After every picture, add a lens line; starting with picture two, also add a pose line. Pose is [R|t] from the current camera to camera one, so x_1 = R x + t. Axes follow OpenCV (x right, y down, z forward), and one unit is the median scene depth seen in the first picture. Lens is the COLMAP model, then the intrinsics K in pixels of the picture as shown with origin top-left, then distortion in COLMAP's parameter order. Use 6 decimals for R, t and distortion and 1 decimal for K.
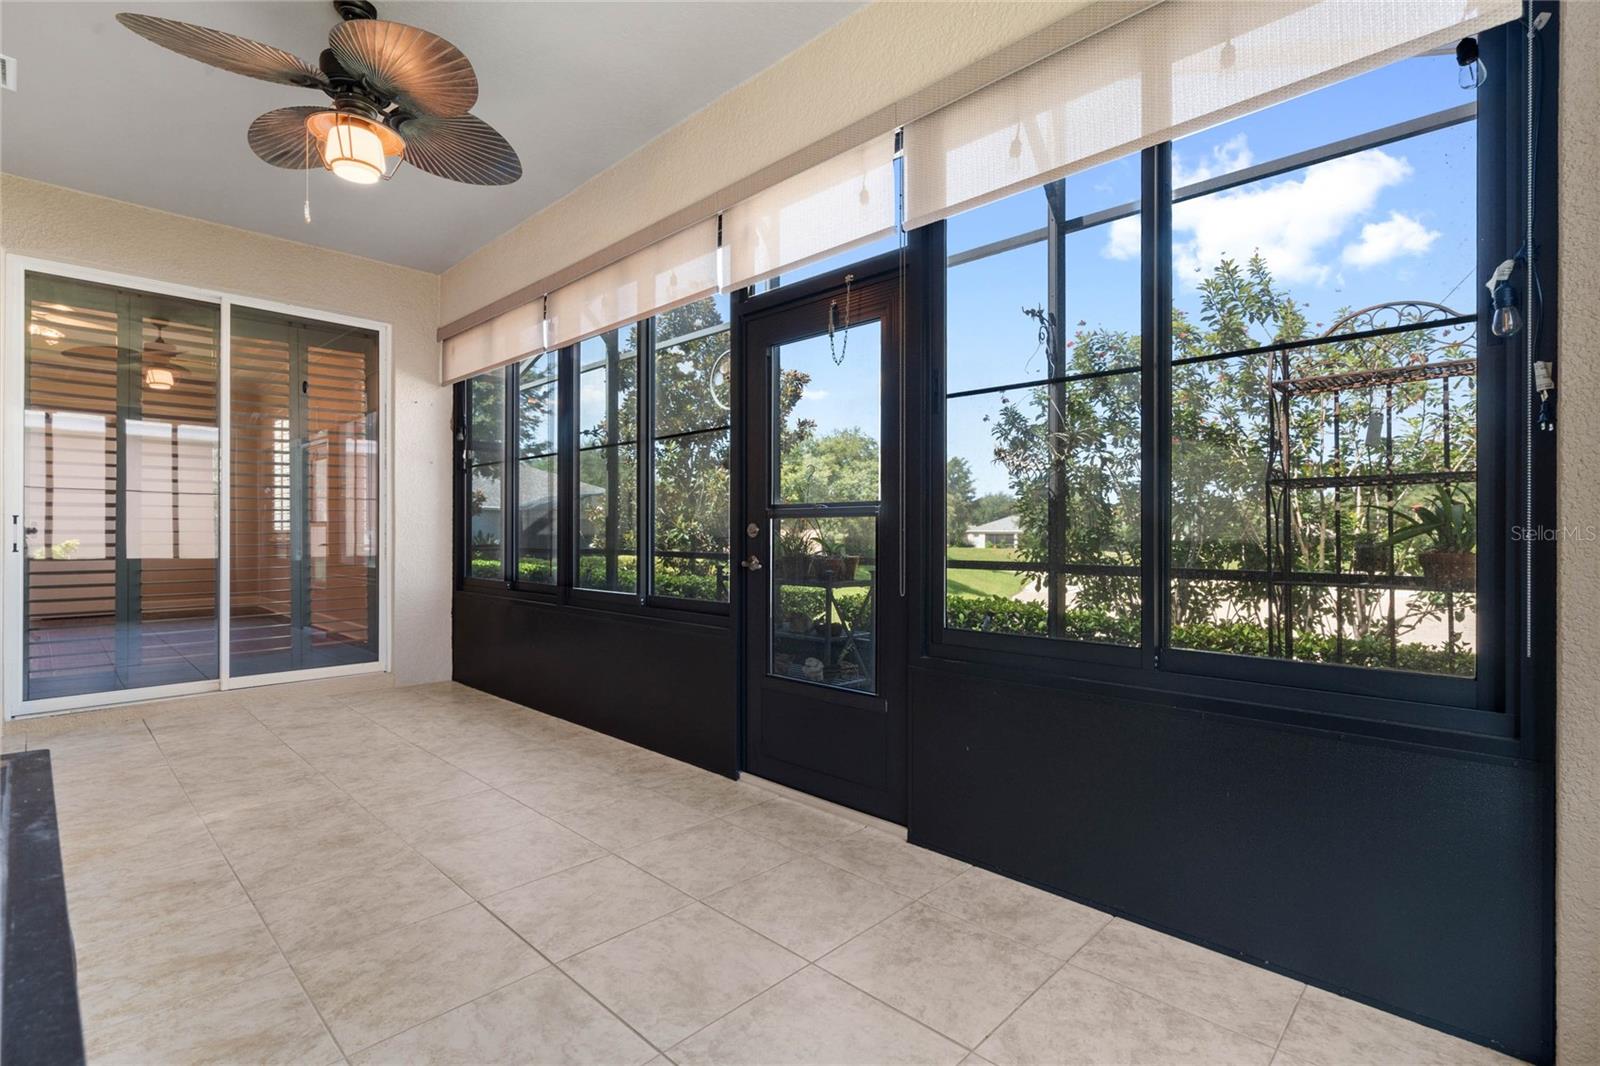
lens RADIAL K [[728.6, 0, 811.5], [0, 728.6, 528.7], [0, 0, 1]] dist [0.000023, 0.000356]
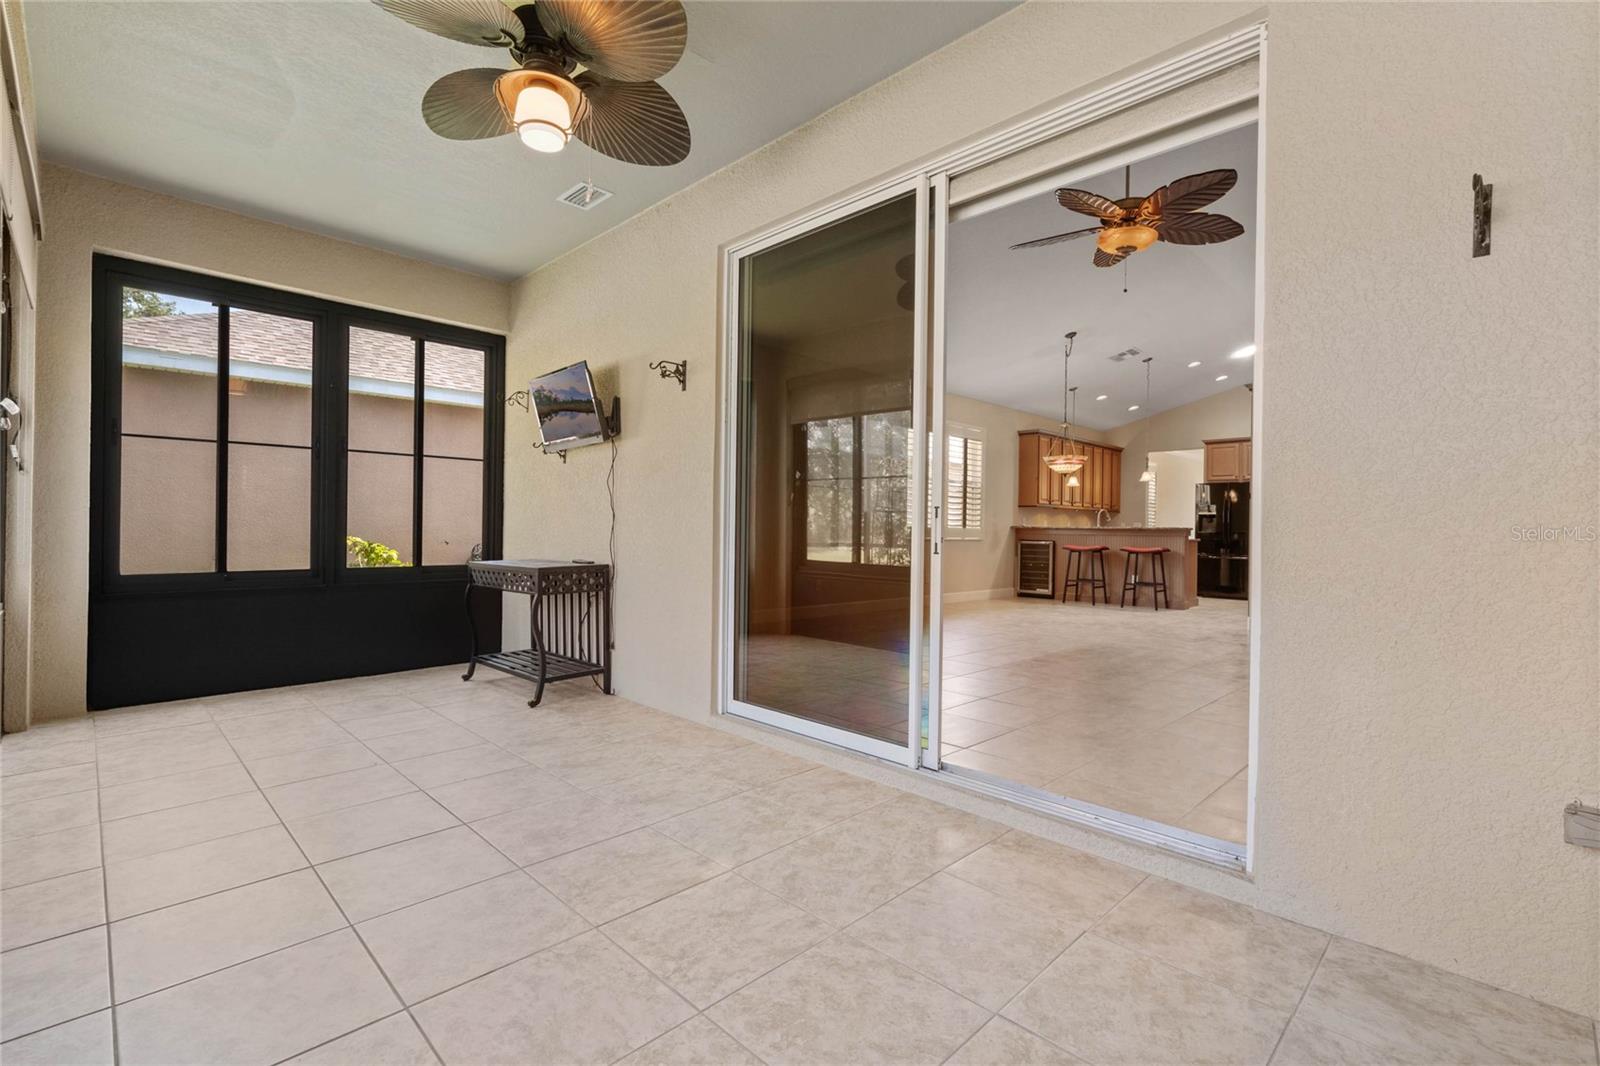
lens RADIAL K [[728.6, 0, 811.5], [0, 728.6, 528.7], [0, 0, 1]] dist [0.000023, 0.000356]
pose [[-0.999392, -0.016387, 0.030789, -0.966520], [-0.016501, 0.999858, -0.003465, 0.013837], [-0.030728, -0.003971, -0.999520, 1.852495]]
